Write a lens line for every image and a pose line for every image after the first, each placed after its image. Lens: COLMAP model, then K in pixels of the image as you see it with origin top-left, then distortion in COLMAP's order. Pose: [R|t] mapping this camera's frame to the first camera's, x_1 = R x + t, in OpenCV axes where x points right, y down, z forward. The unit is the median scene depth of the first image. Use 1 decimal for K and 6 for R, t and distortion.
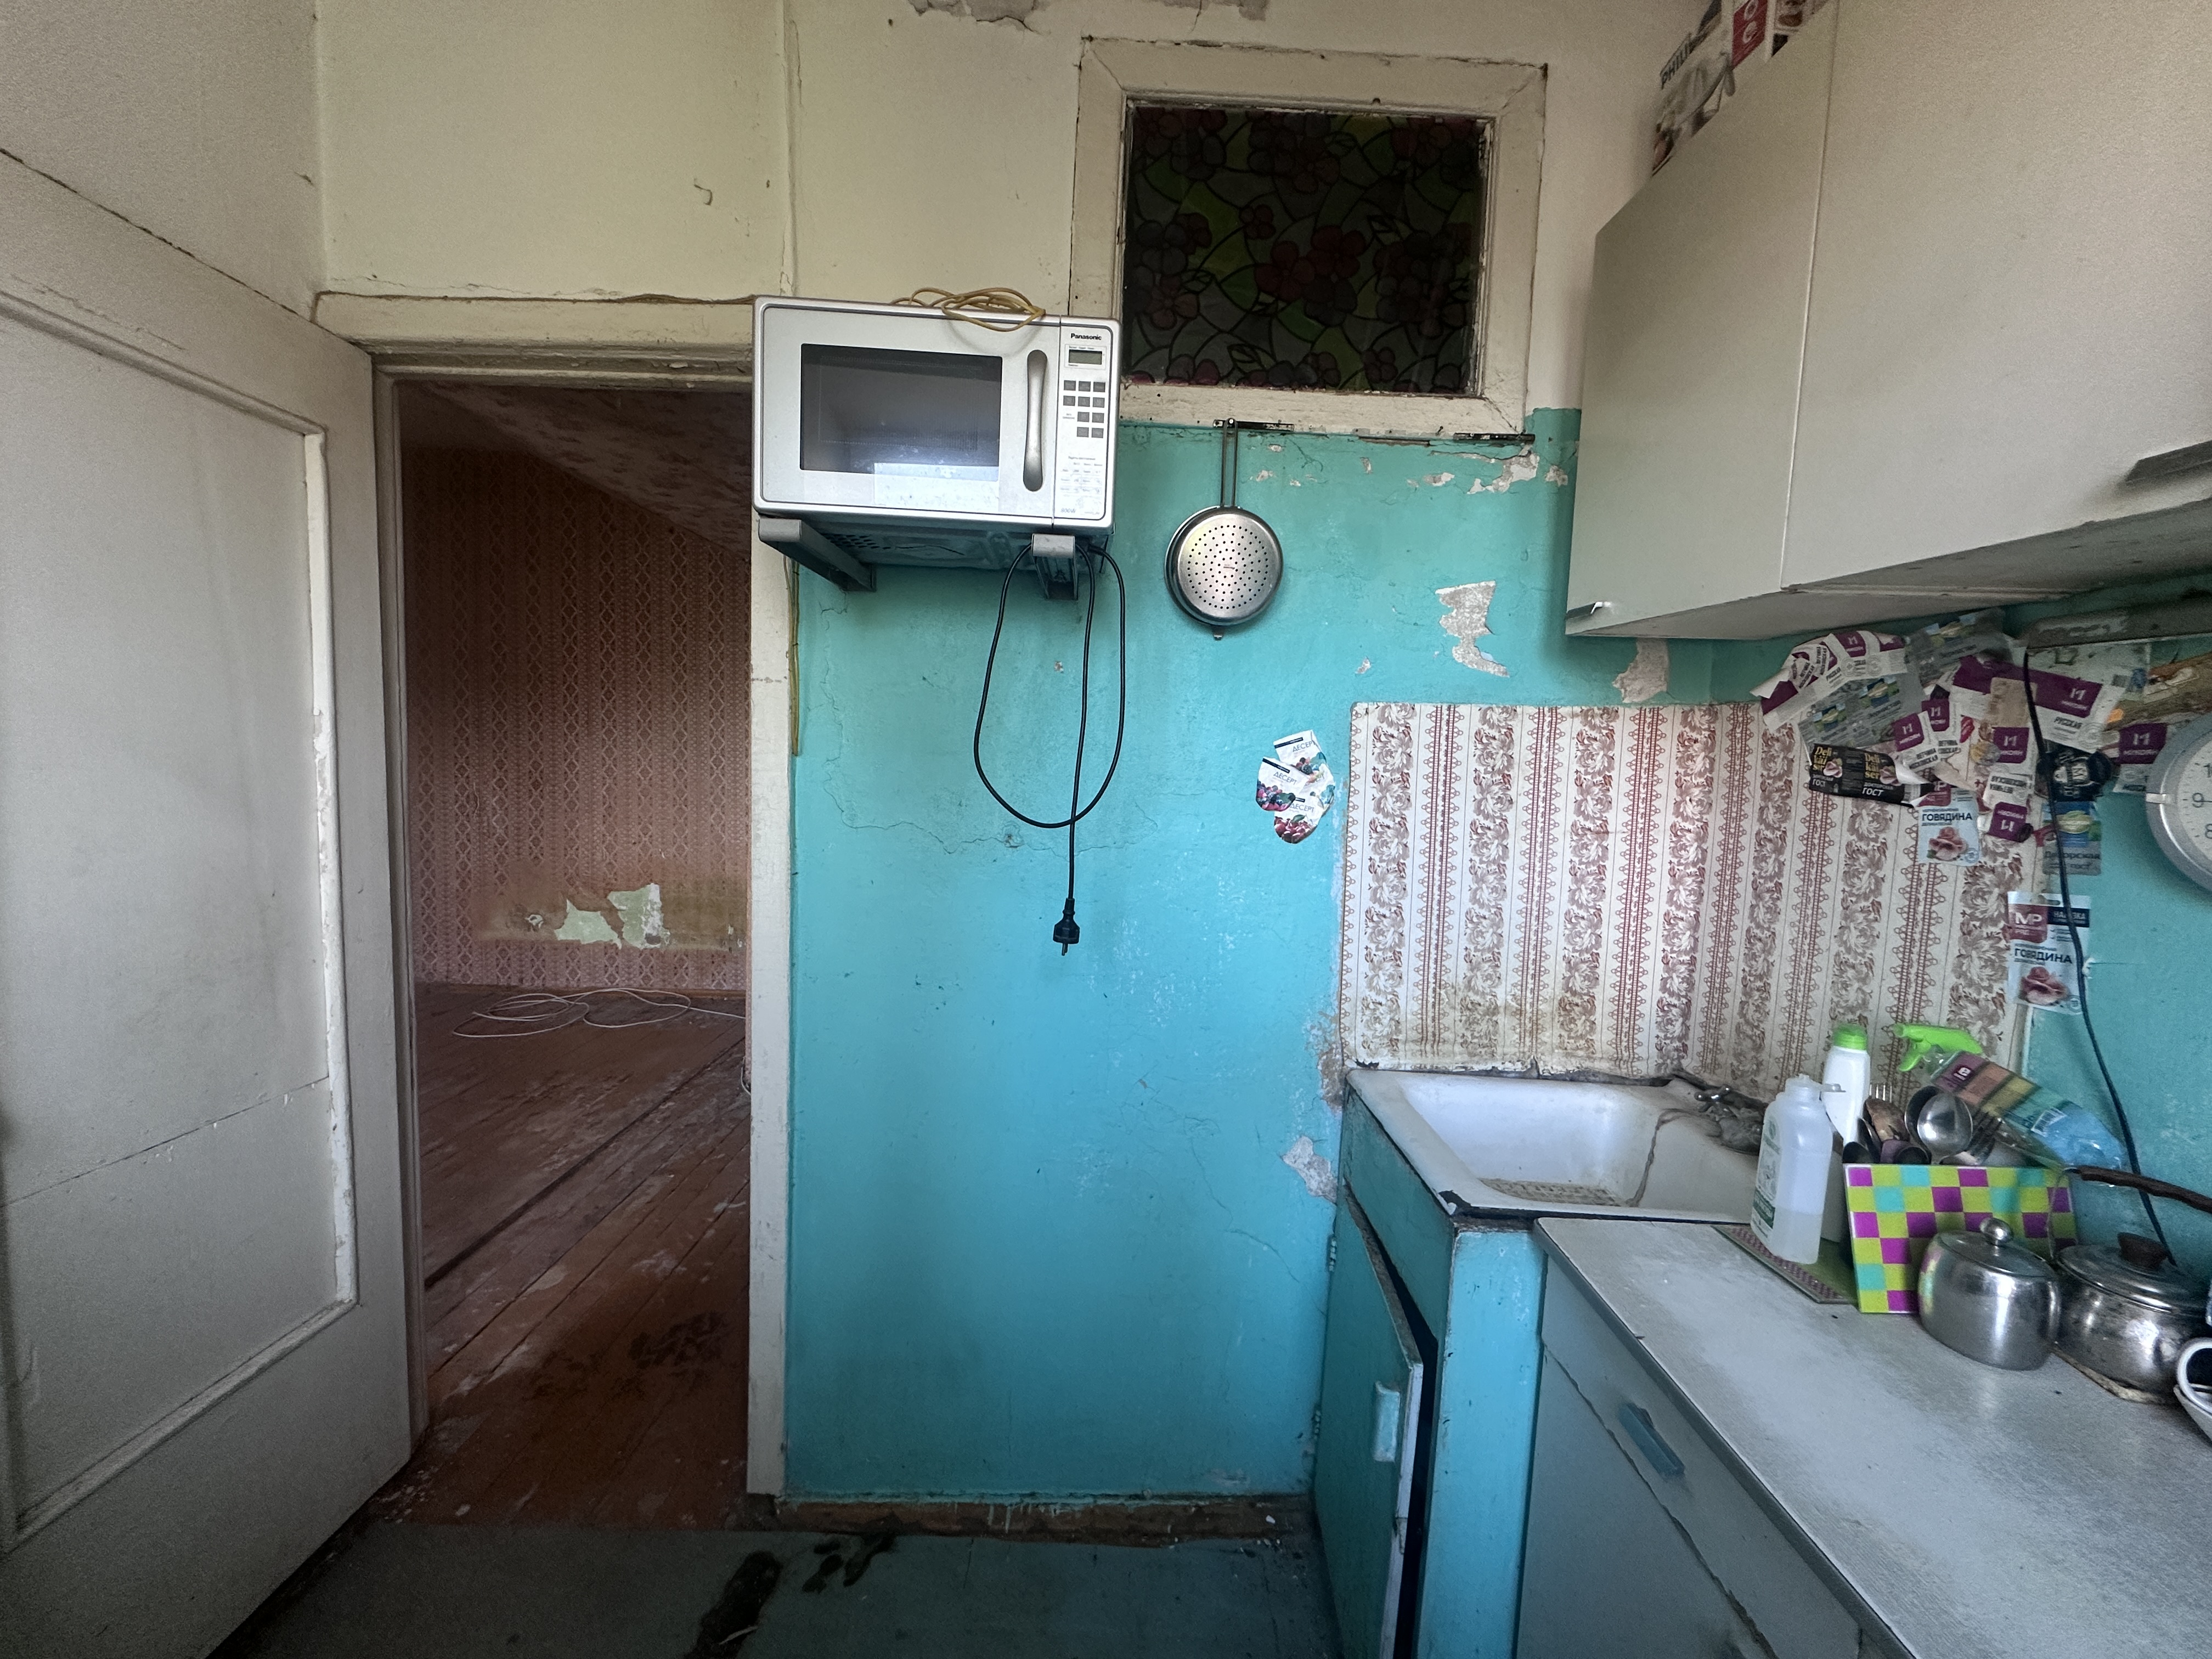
lens RADIAL K [[885.2, 0, 1105.4], [0, 885.2, 826.4], [0, 0, 1]] dist [-0.005028, 0.000915]
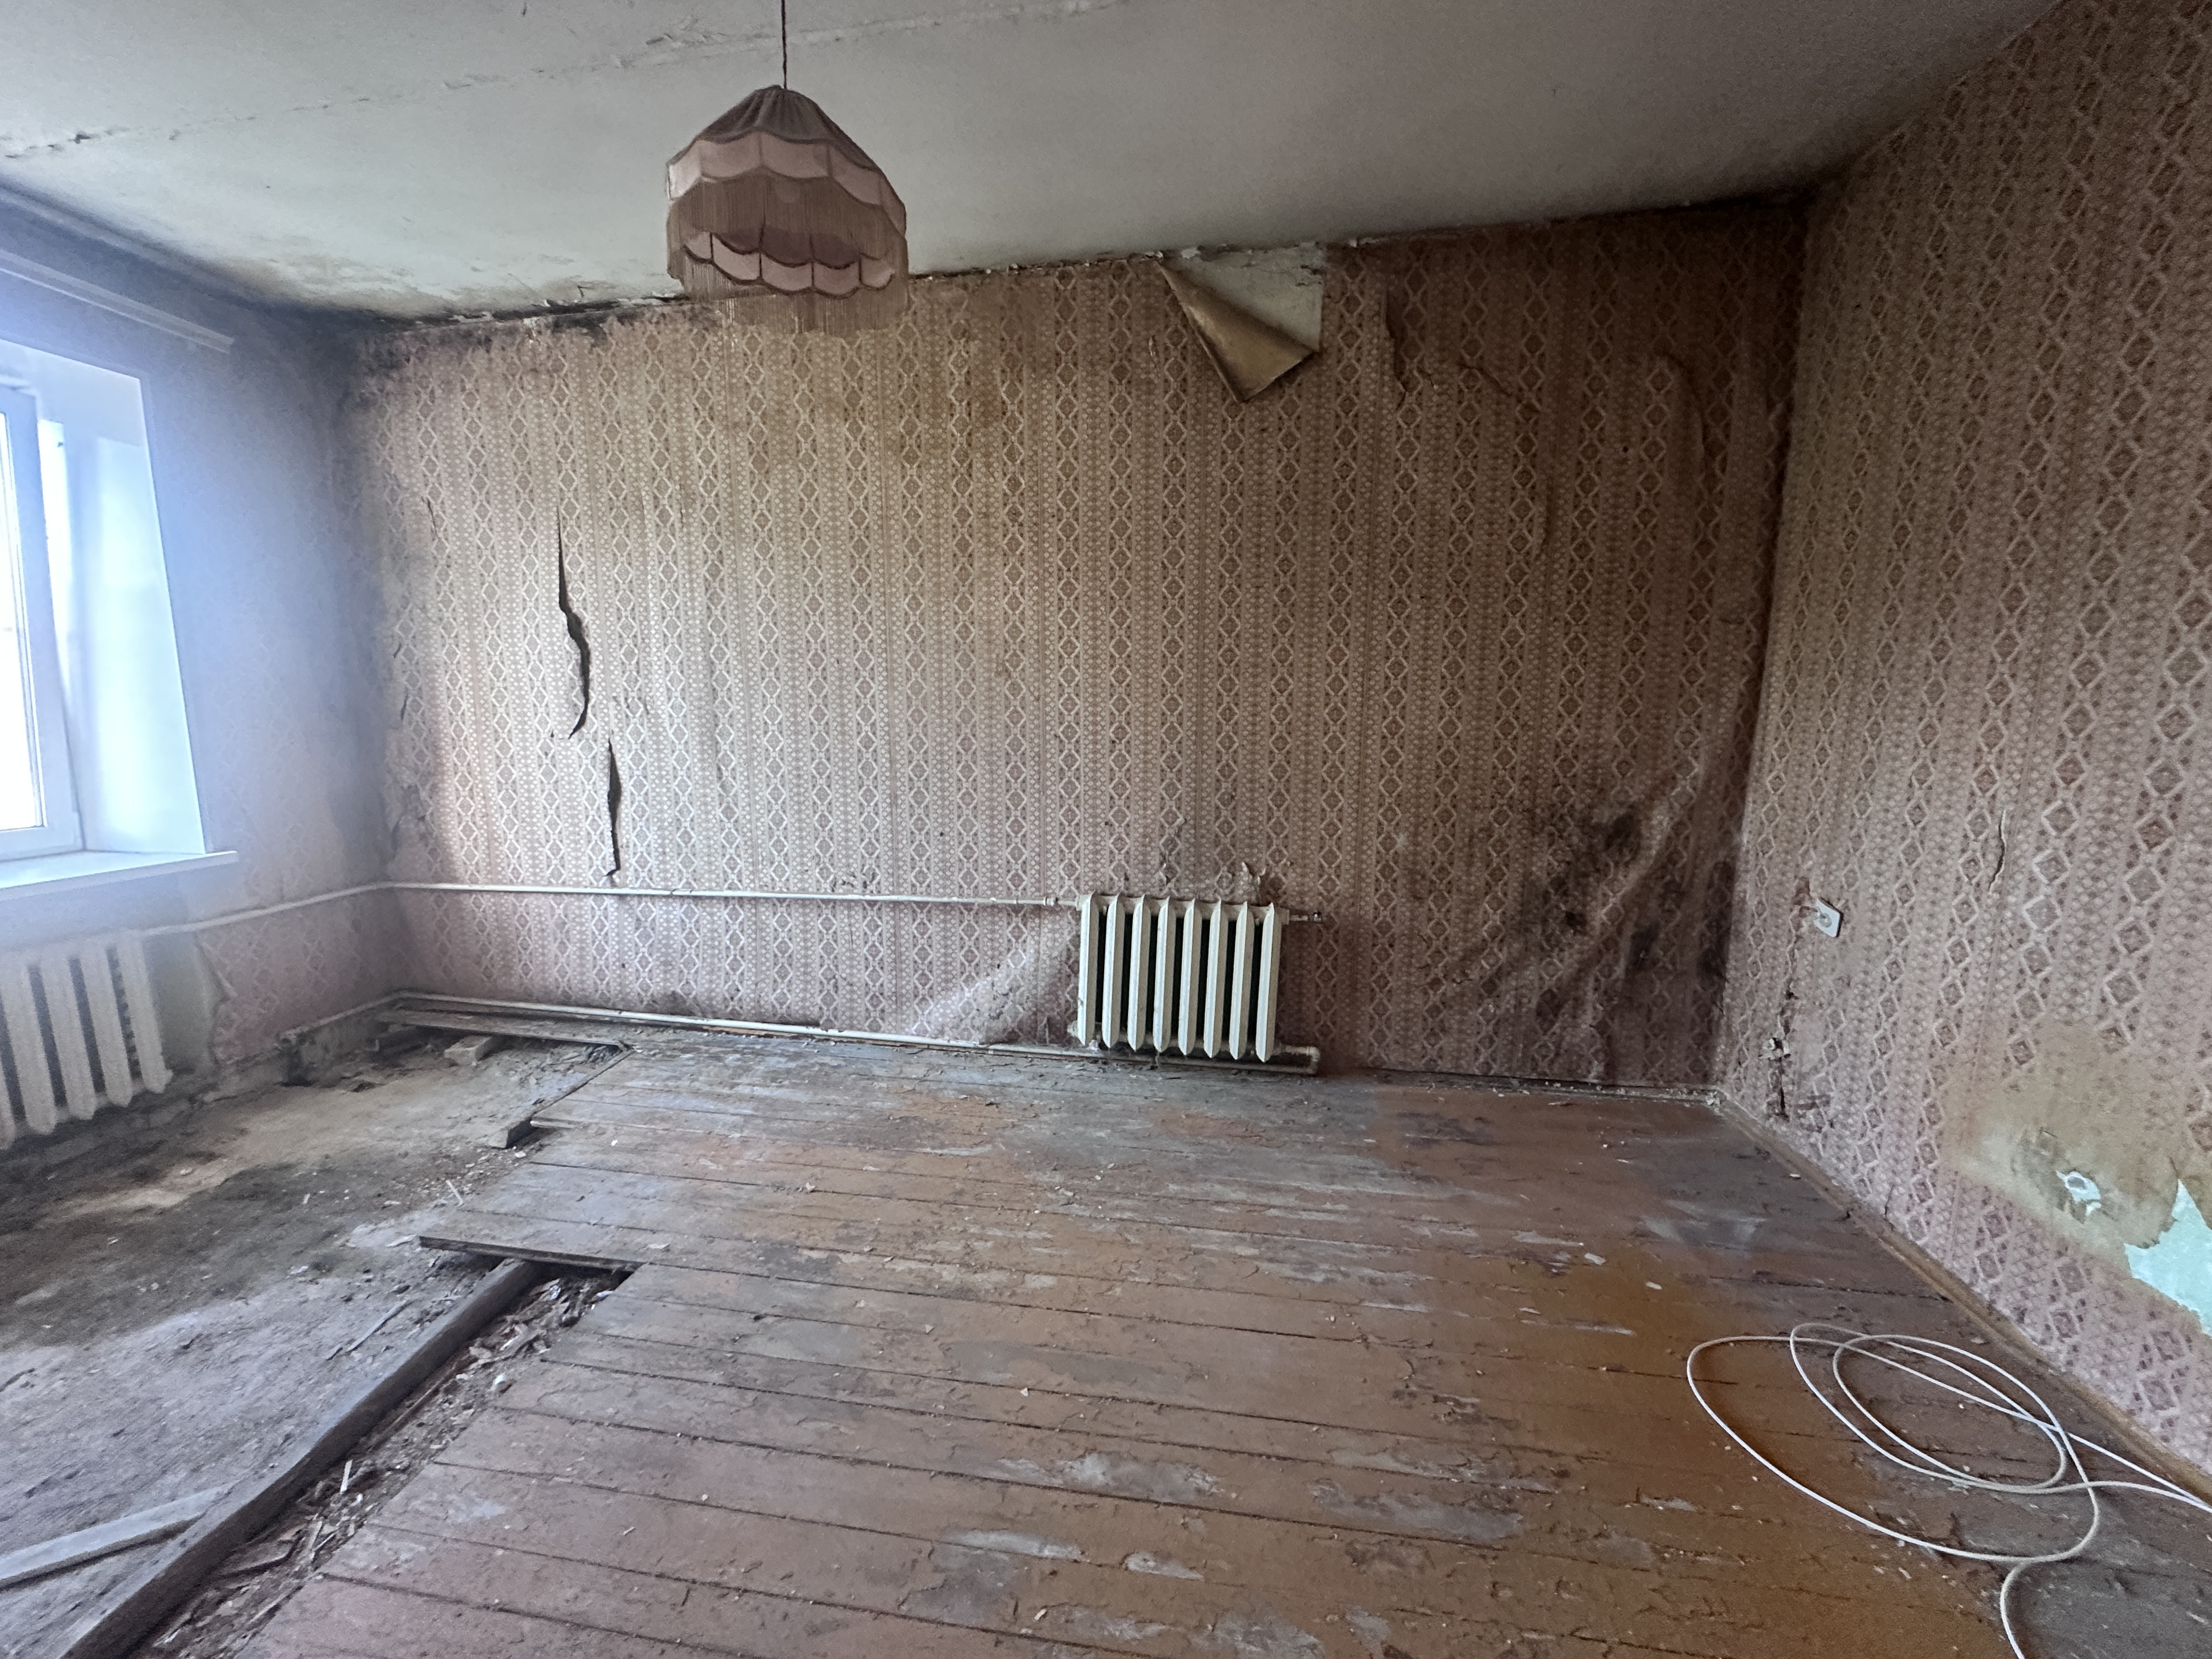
lens RADIAL K [[885.2, 0, 1105.4], [0, 885.2, 826.4], [0, 0, 1]] dist [-0.005028, 0.000915]
pose [[-0.157027, 0.107140, -0.981765, -0.231701], [-0.086136, 0.988824, 0.121687, -0.056252], [0.983831, 0.103673, -0.146044, 0.633798]]
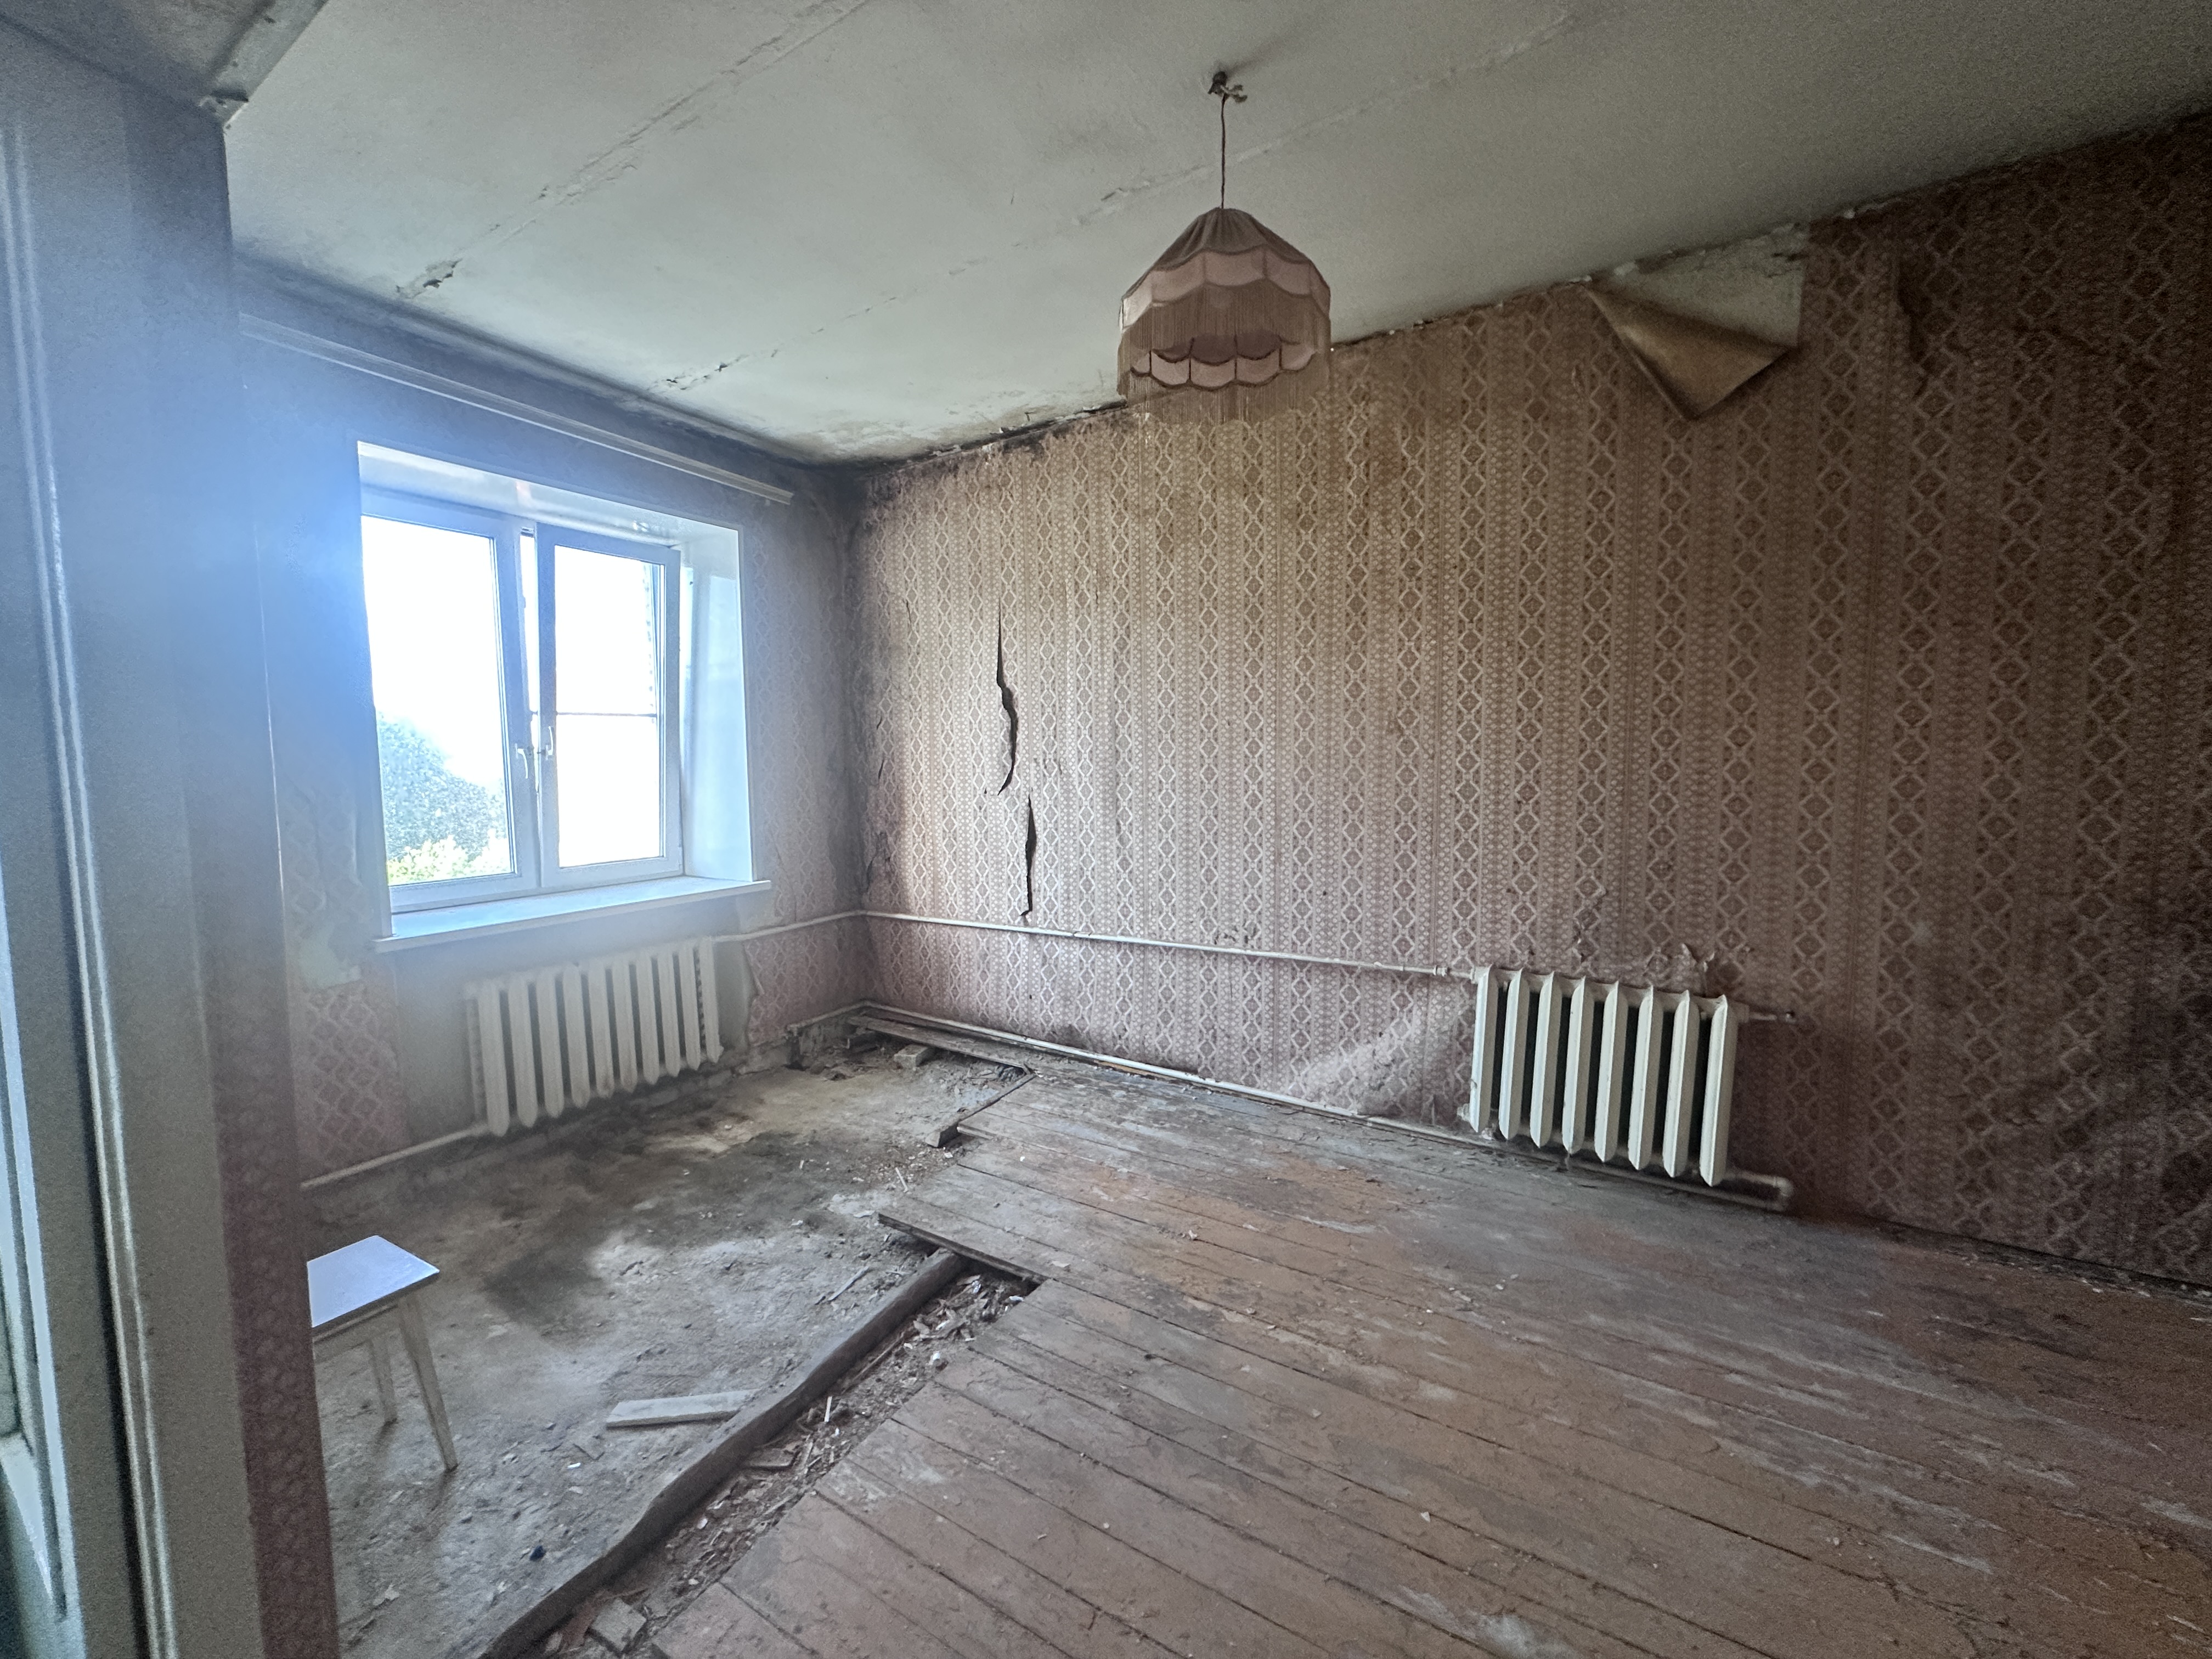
lens RADIAL K [[881.5, 0, 1106.8], [0, 881.5, 827.0], [0, 0, 1]] dist [-0.002924, 0.000827]
pose [[-0.527240, 0.043323, -0.848611, -0.225072], [-0.073909, 0.992576, 0.096592, -0.059477], [0.846496, 0.113647, -0.520124, 0.613013]]
